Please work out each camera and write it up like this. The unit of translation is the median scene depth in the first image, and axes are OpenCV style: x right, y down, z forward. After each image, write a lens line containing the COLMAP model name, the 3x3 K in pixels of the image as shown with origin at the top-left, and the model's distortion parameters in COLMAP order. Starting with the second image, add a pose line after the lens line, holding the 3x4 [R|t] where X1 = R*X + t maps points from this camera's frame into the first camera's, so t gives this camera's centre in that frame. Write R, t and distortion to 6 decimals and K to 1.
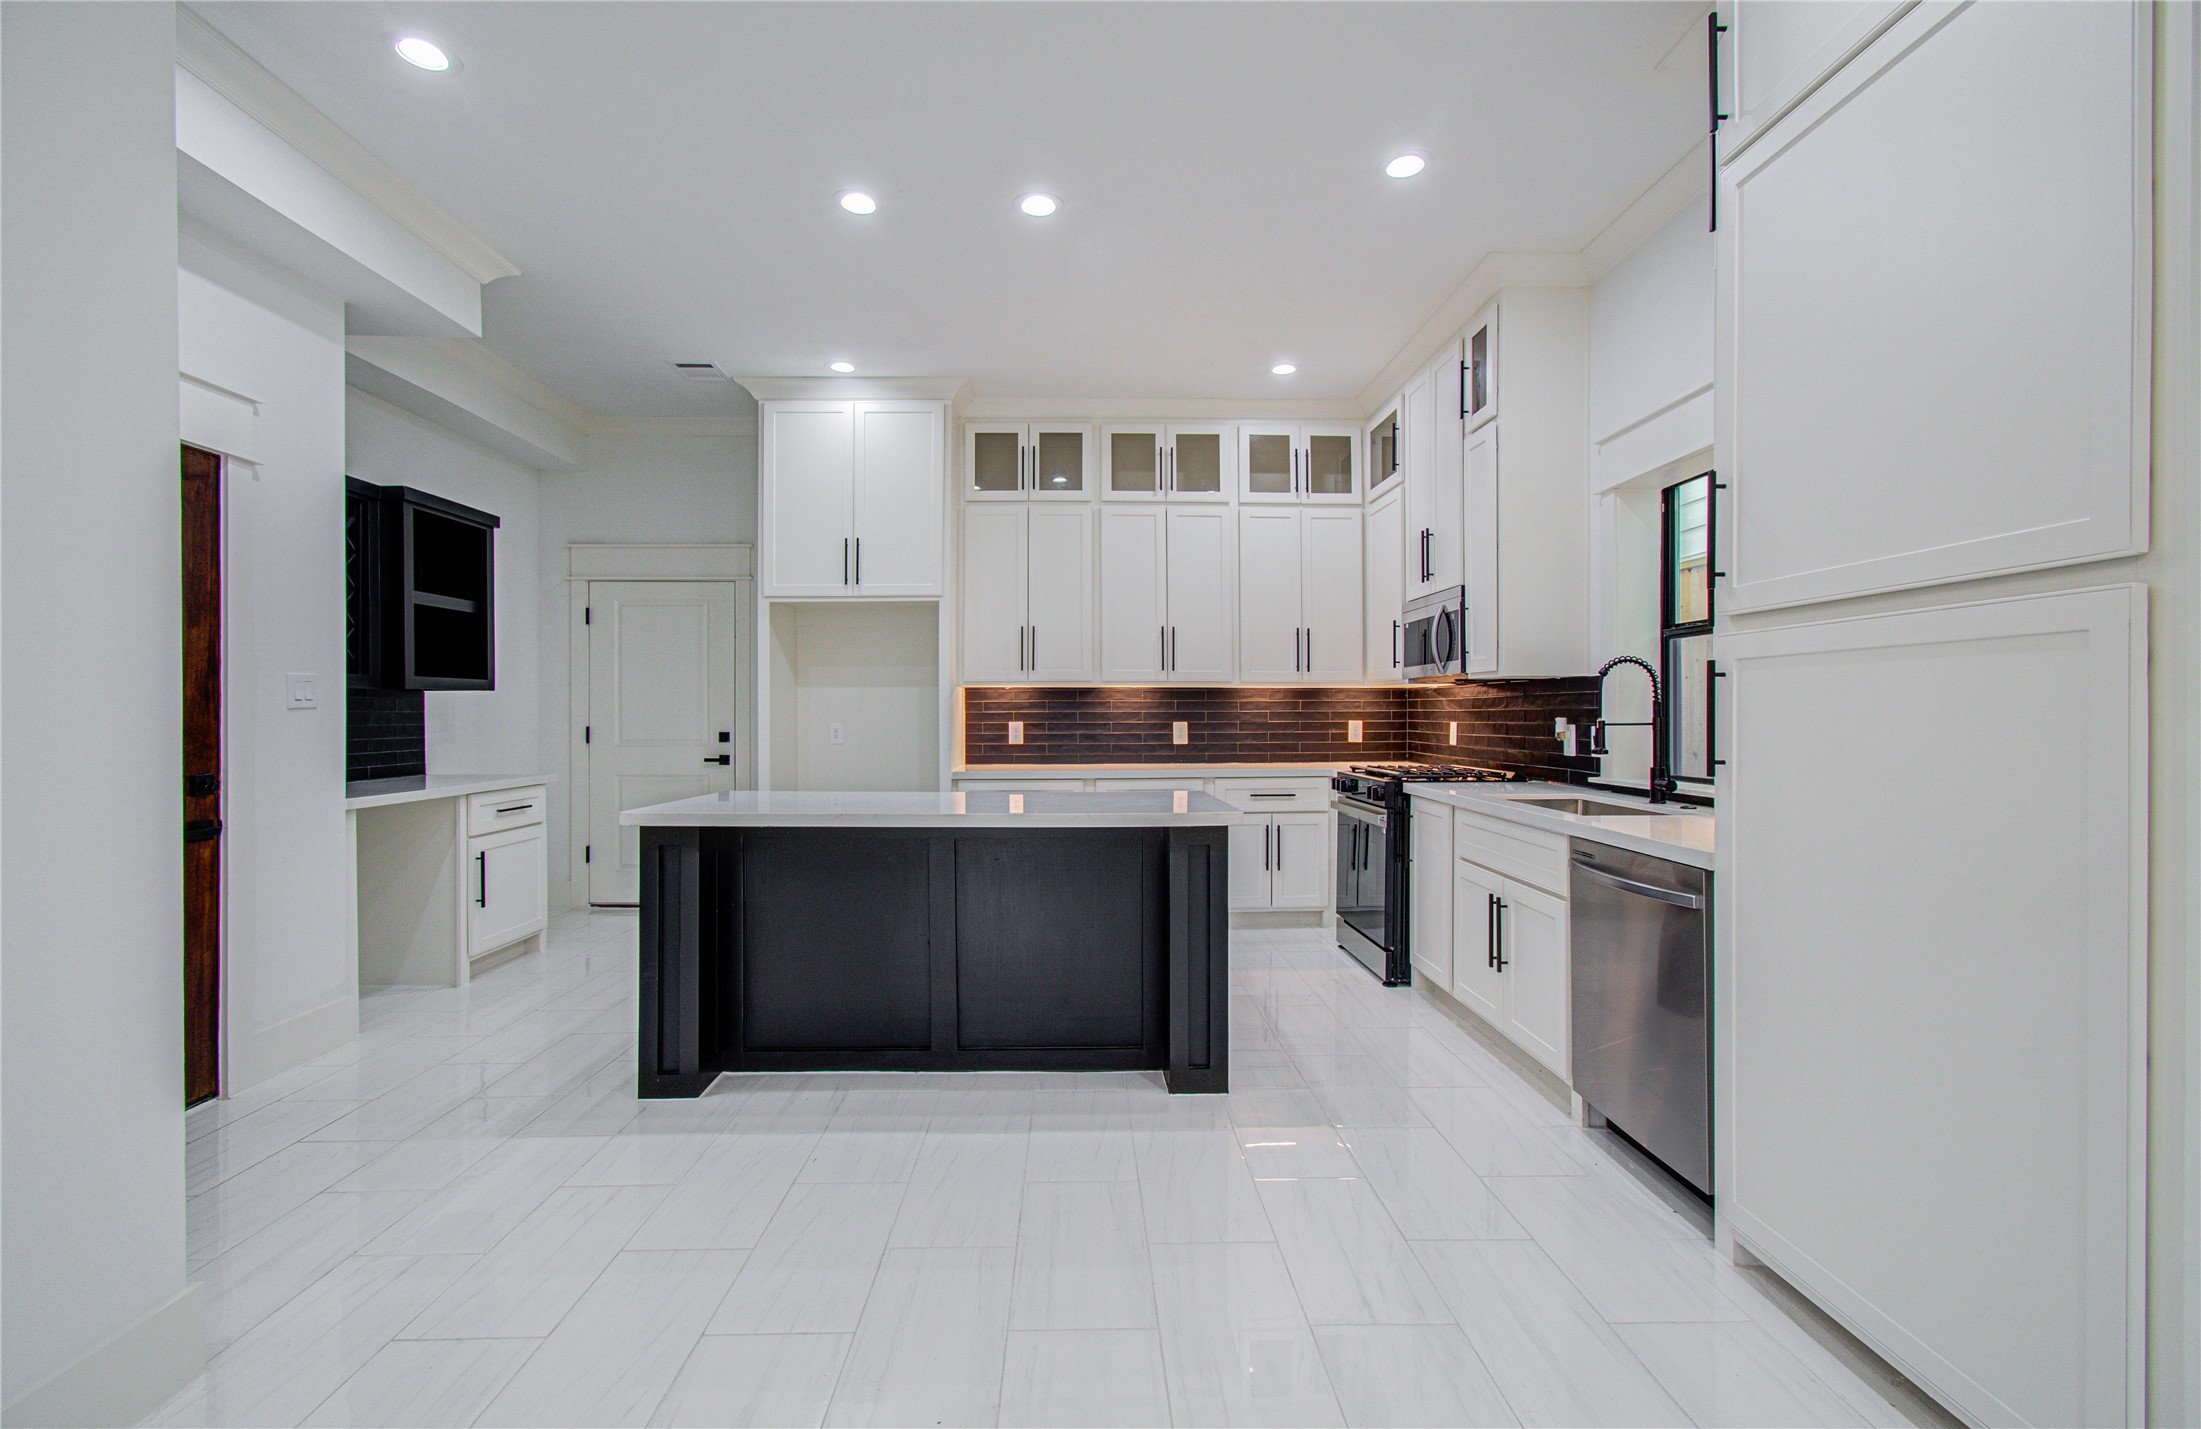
lens RADIAL K [[949.9, 0, 1100.2], [0, 949.9, 708.8], [0, 0, 1]] dist [-0.000204, -0.000026]
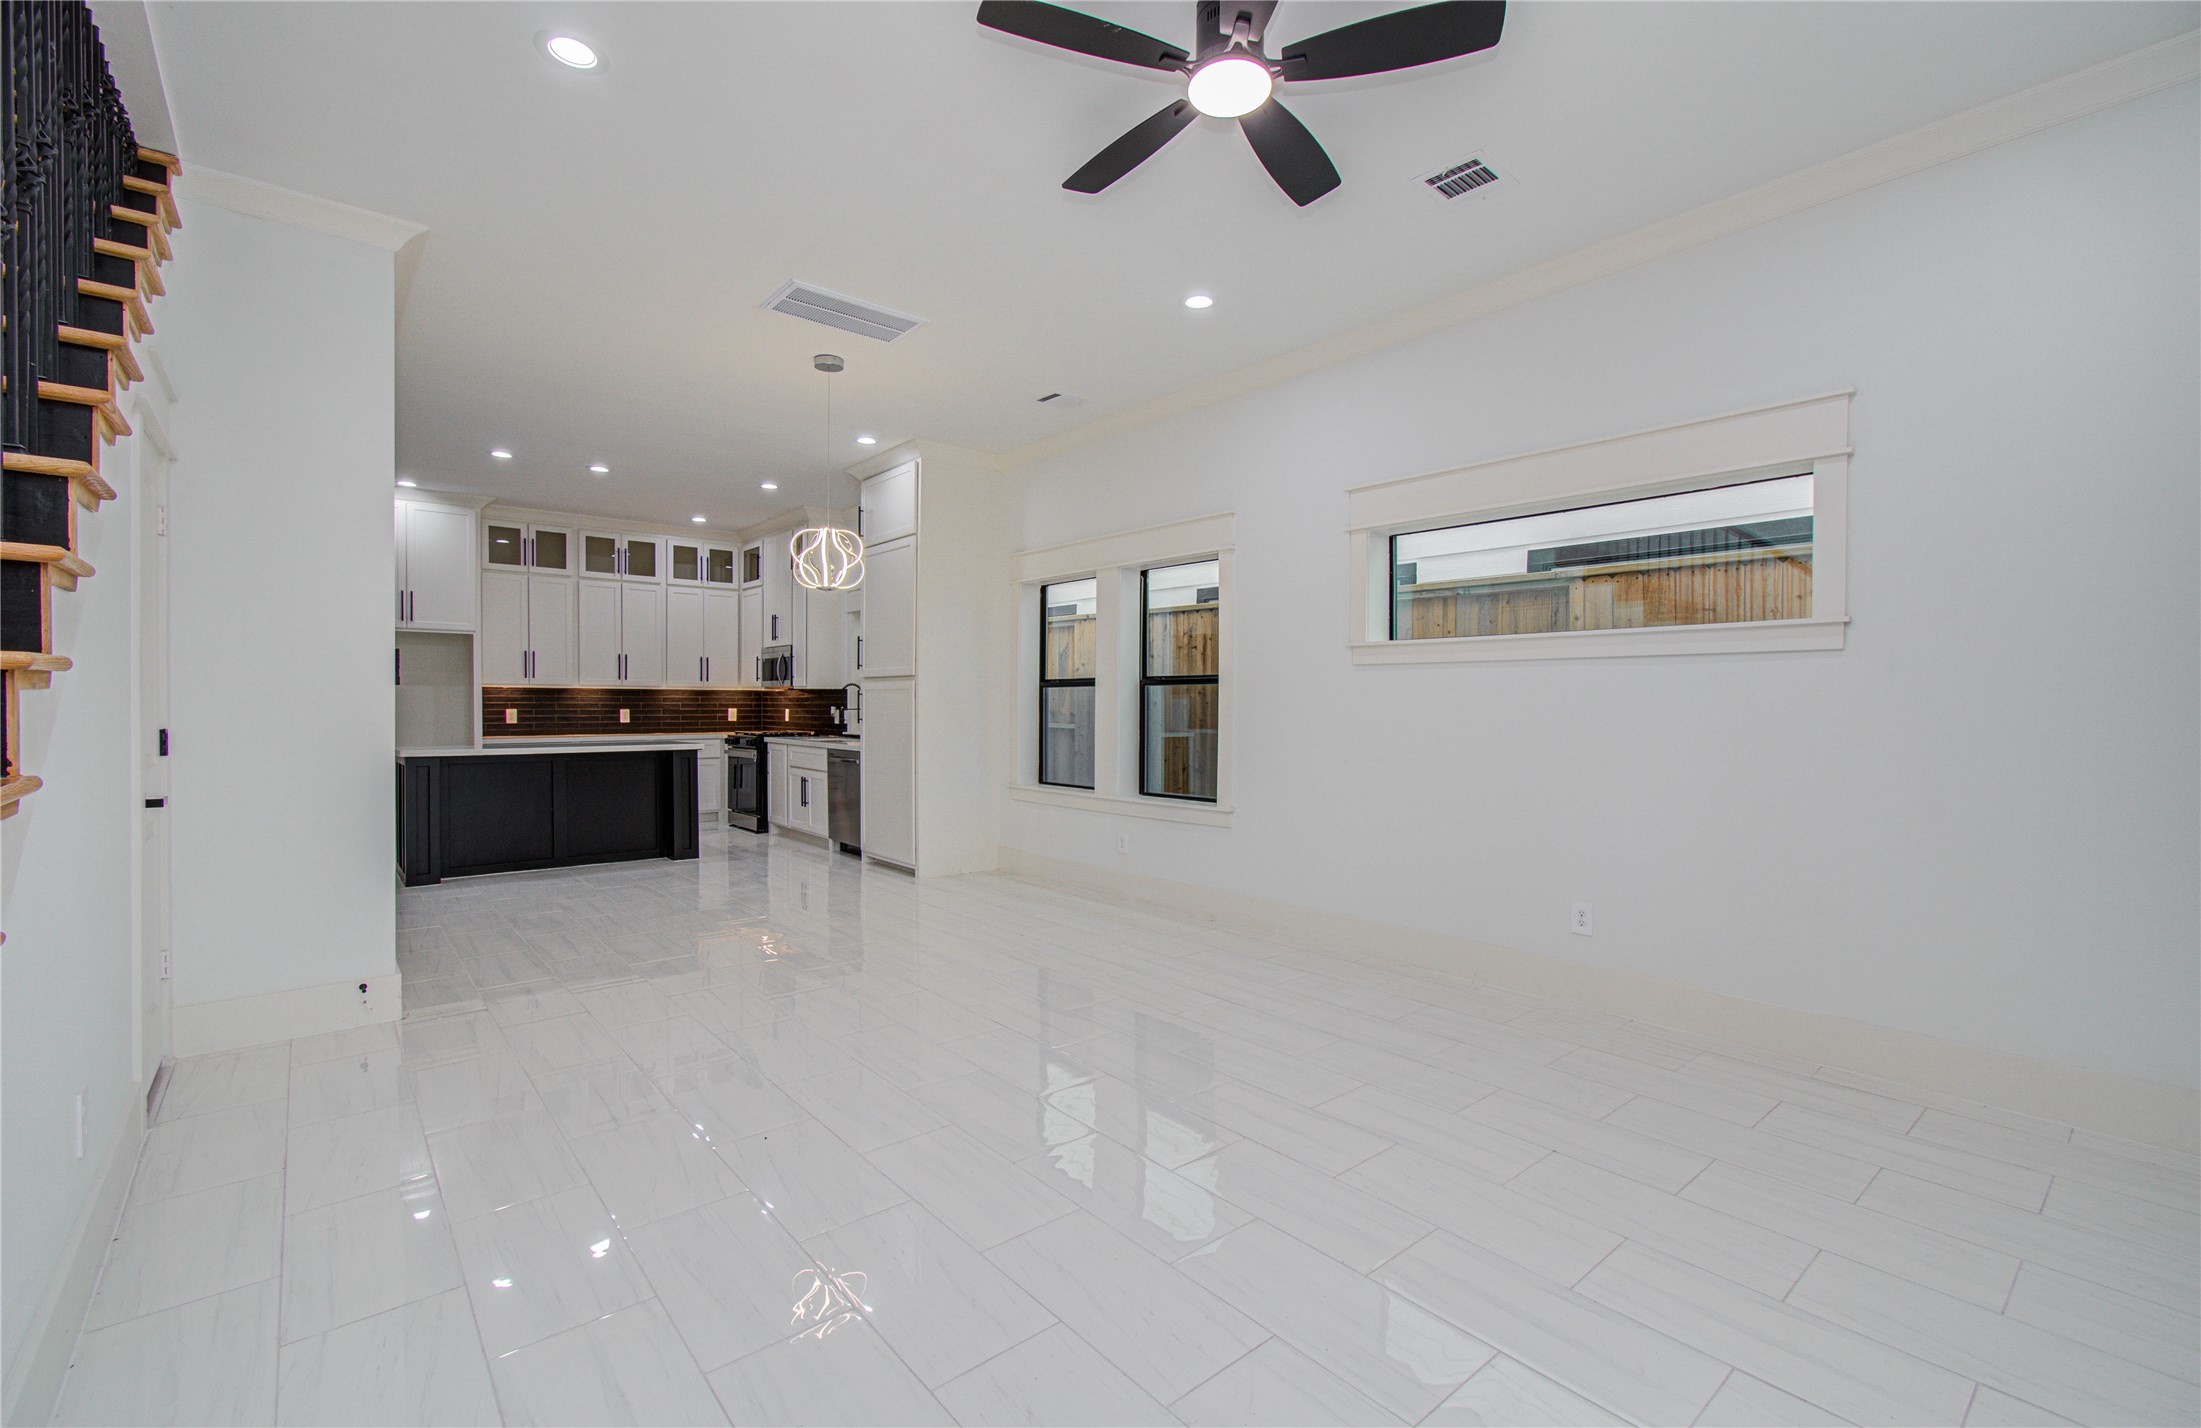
lens RADIAL K [[947.1, 0, 1100.5], [0, 947.1, 714.0], [0, 0, 1]] dist [-0.001343, 0.000443]
pose [[0.780641, -0.002629, 0.624974, -0.324159], [-0.007145, 0.999888, 0.013131, -0.006025], [-0.624939, -0.014716, 0.780535, -0.873398]]
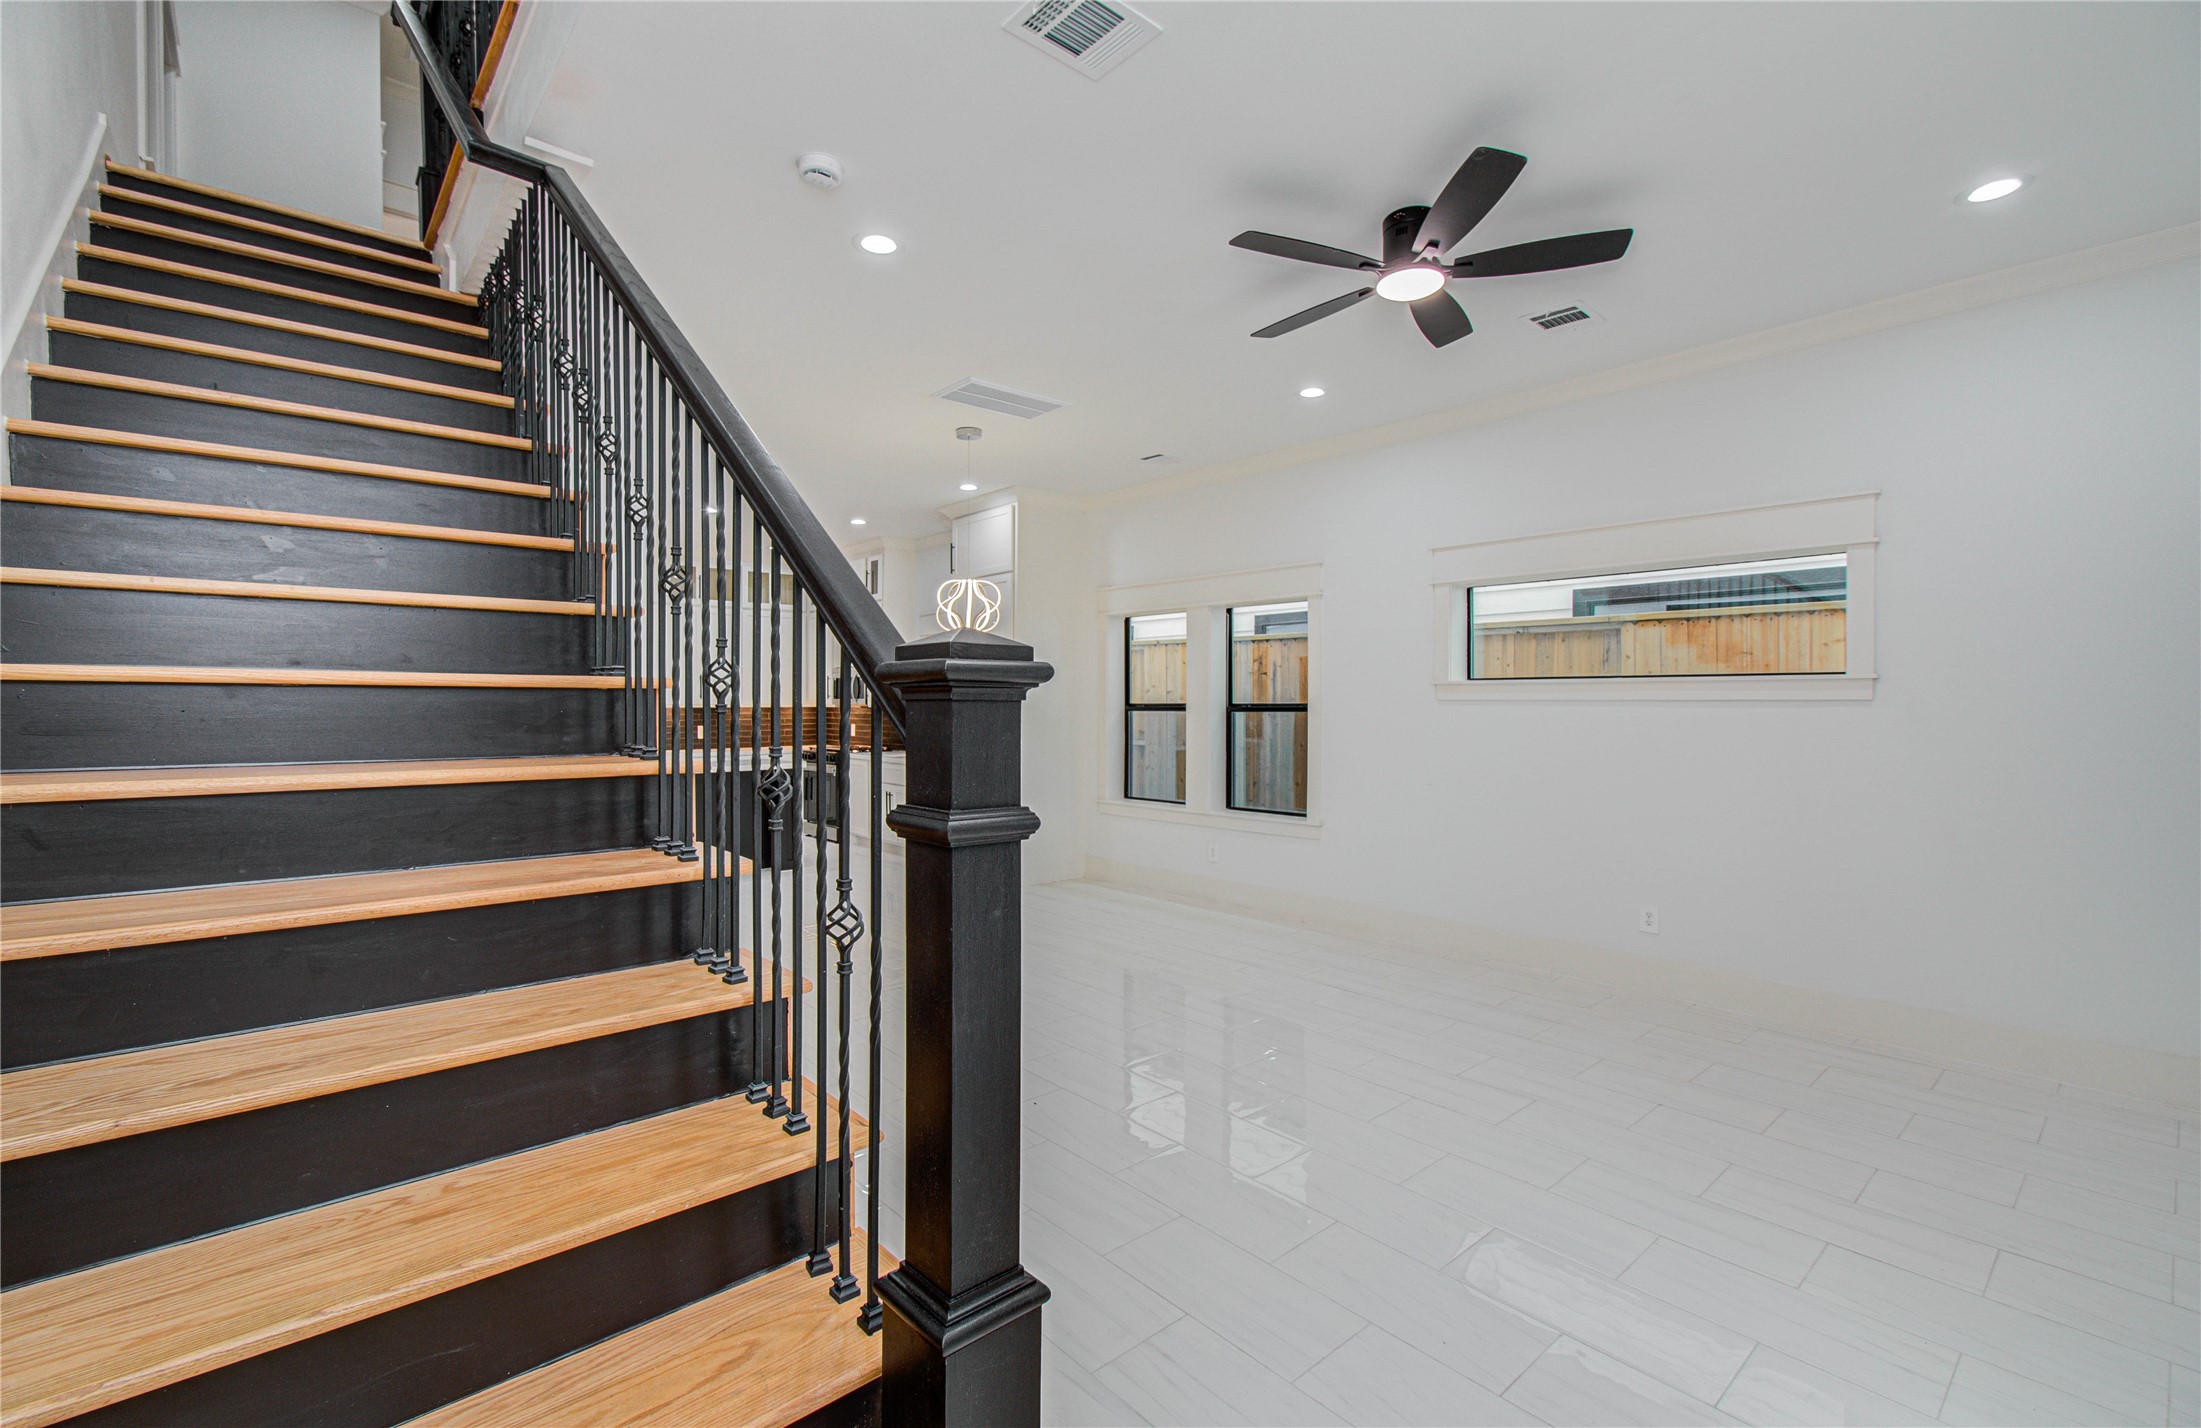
lens RADIAL K [[949.9, 0, 1100.2], [0, 949.9, 708.3], [0, 0, 1]] dist [-0.000204, -0.000026]
pose [[0.772124, -0.005577, 0.635448, -0.502734], [-0.000512, 0.999956, 0.009399, -0.039501], [-0.635472, -0.007583, 0.772087, -0.887228]]
